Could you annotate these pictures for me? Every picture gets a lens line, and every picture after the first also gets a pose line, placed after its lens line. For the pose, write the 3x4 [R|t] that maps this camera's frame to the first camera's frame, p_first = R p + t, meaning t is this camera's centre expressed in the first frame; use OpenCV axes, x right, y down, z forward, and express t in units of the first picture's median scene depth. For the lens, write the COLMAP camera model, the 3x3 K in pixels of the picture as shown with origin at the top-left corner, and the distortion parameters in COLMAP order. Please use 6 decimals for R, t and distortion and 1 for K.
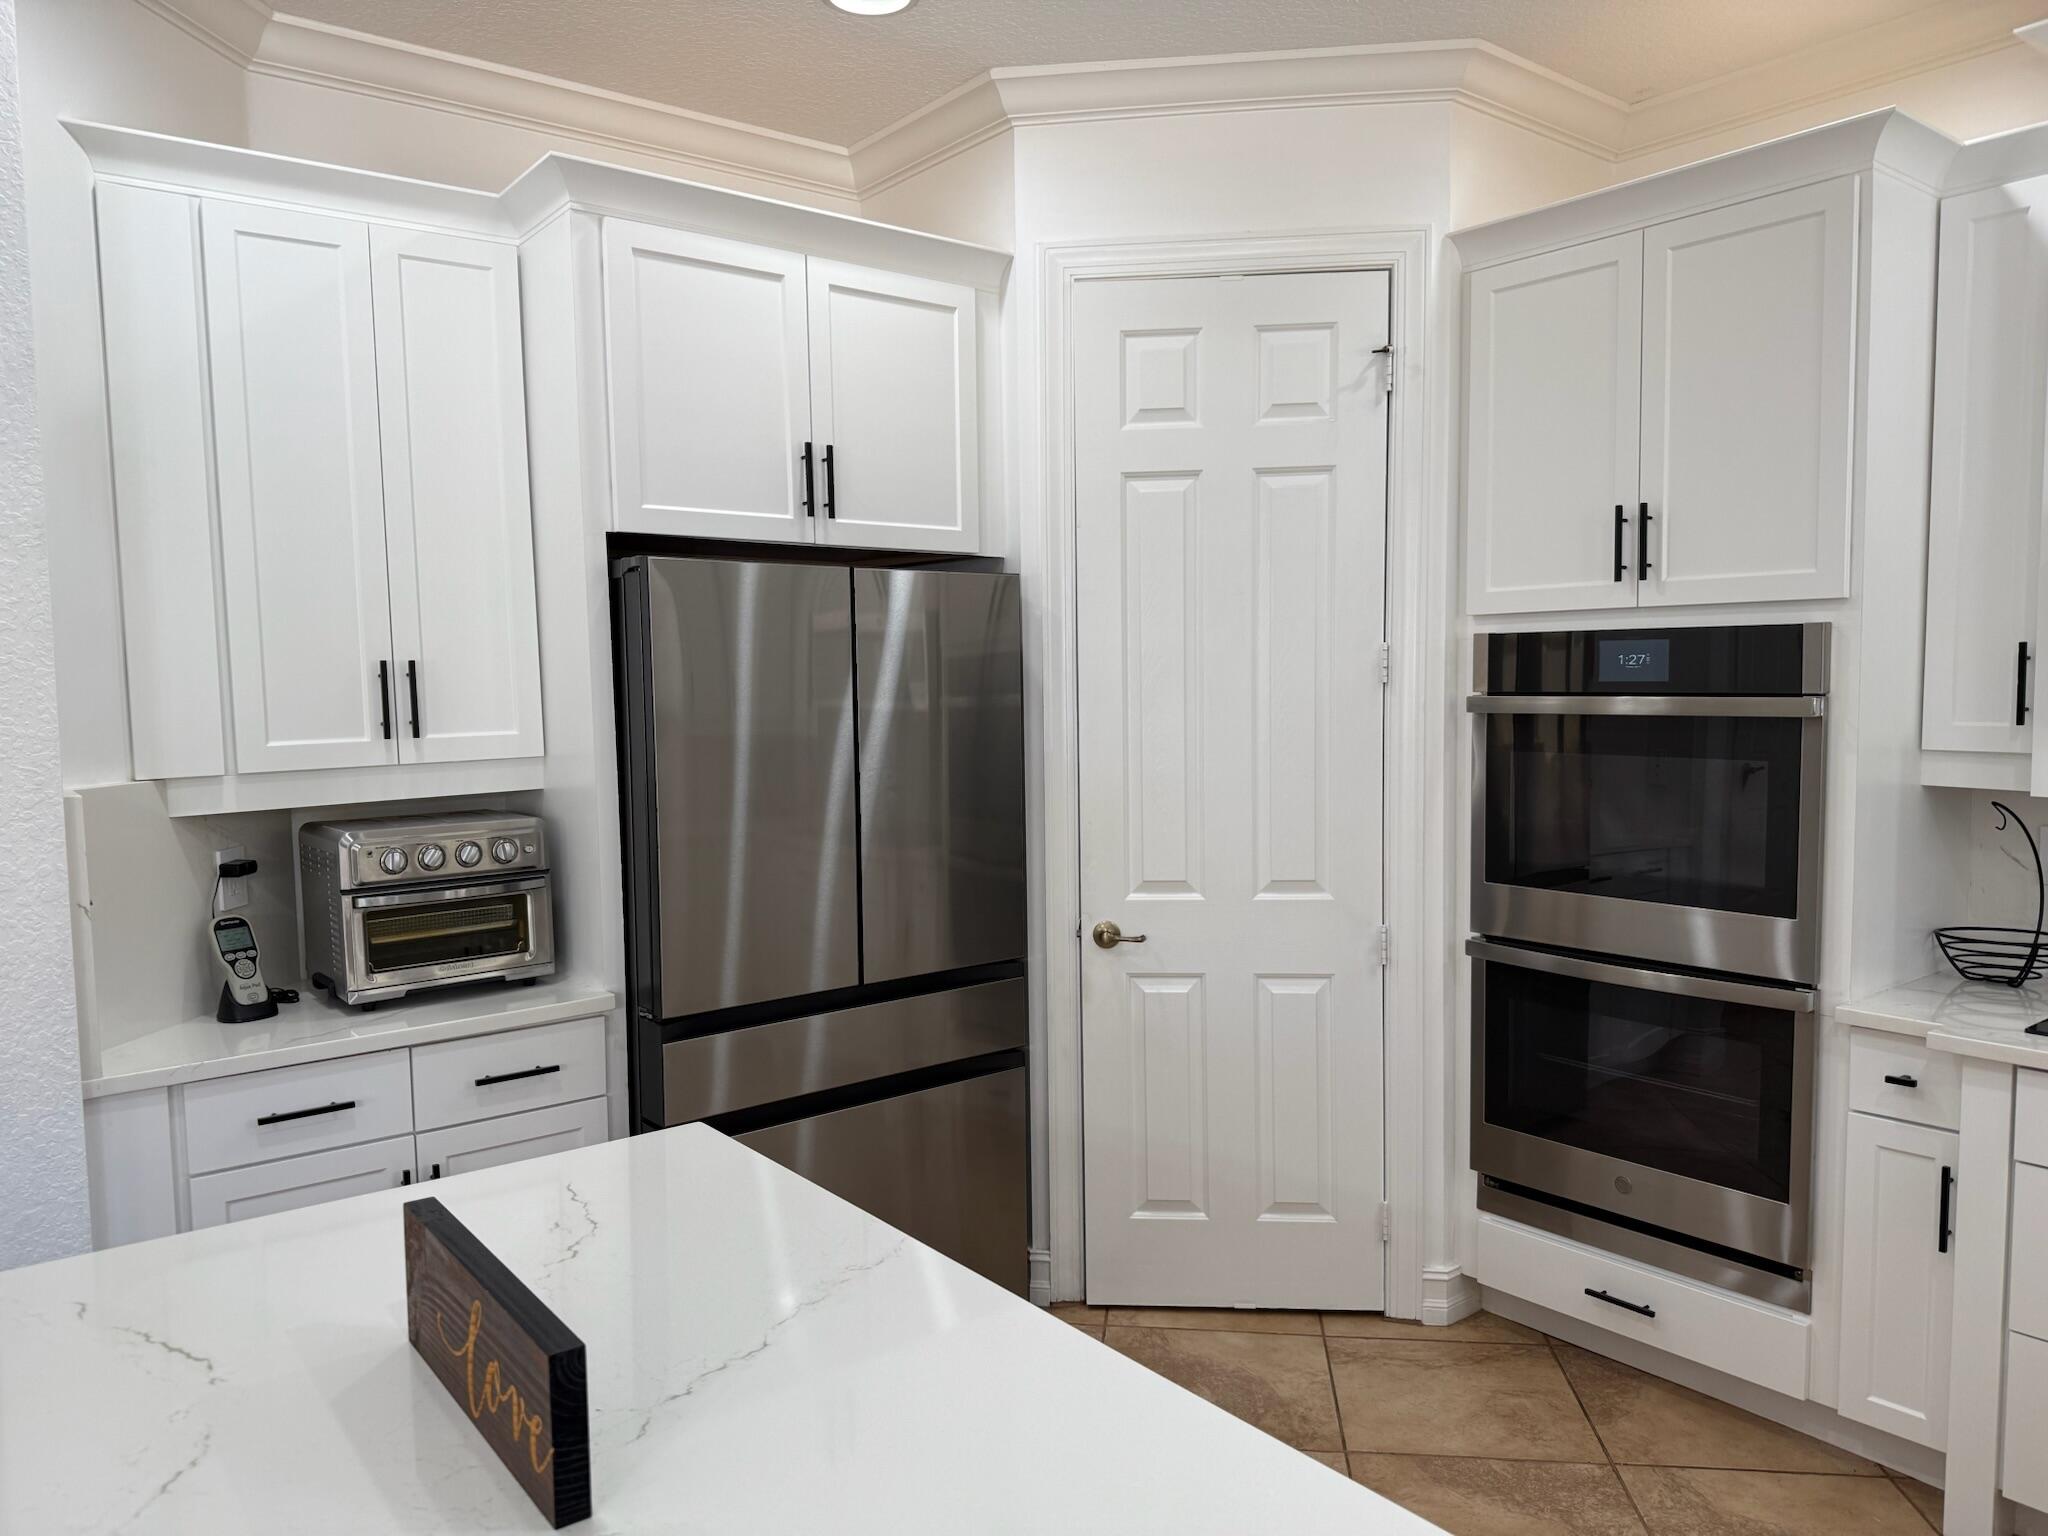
lens RADIAL K [[1384.7, 0, 1024.0], [0, 1384.7, 768.0], [0, 0, 1]] dist [0.095181, -0.159891]
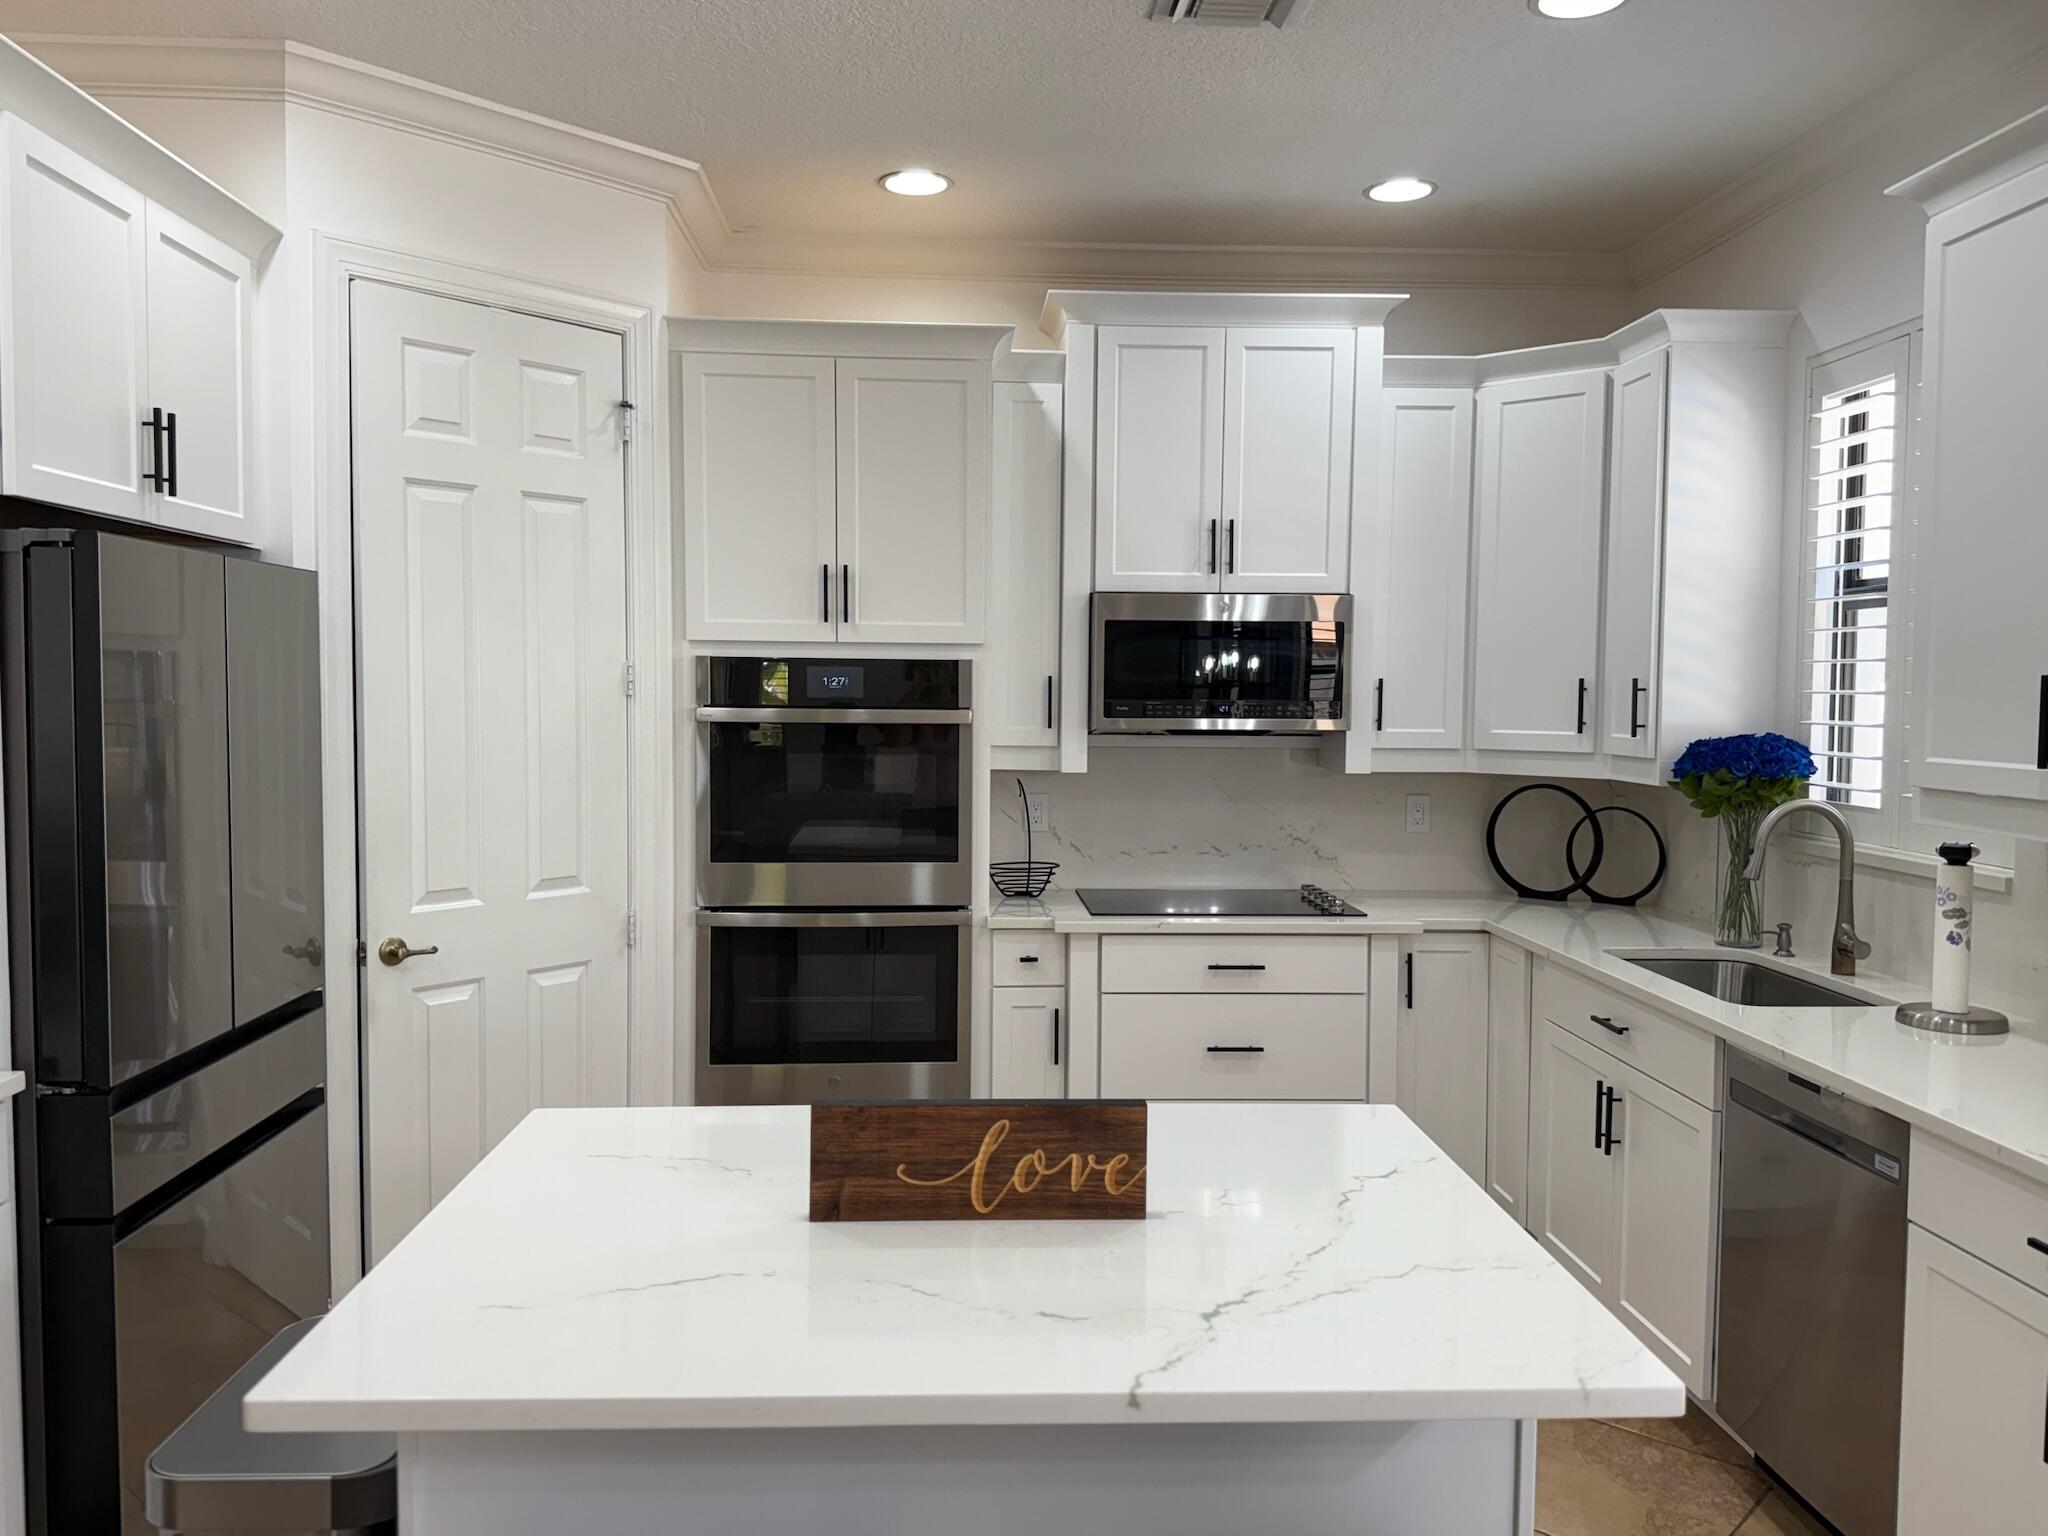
lens RADIAL K [[1591.2, 0, 1024.0], [0, 1591.2, 768.0], [0, 0, 1]] dist [0.003661, -0.004823]
pose [[0.558300, -0.023903, 0.829295, -0.646745], [0.039113, 0.999232, 0.002469, 0.007371], [-0.828717, 0.031057, 0.558805, 0.012936]]
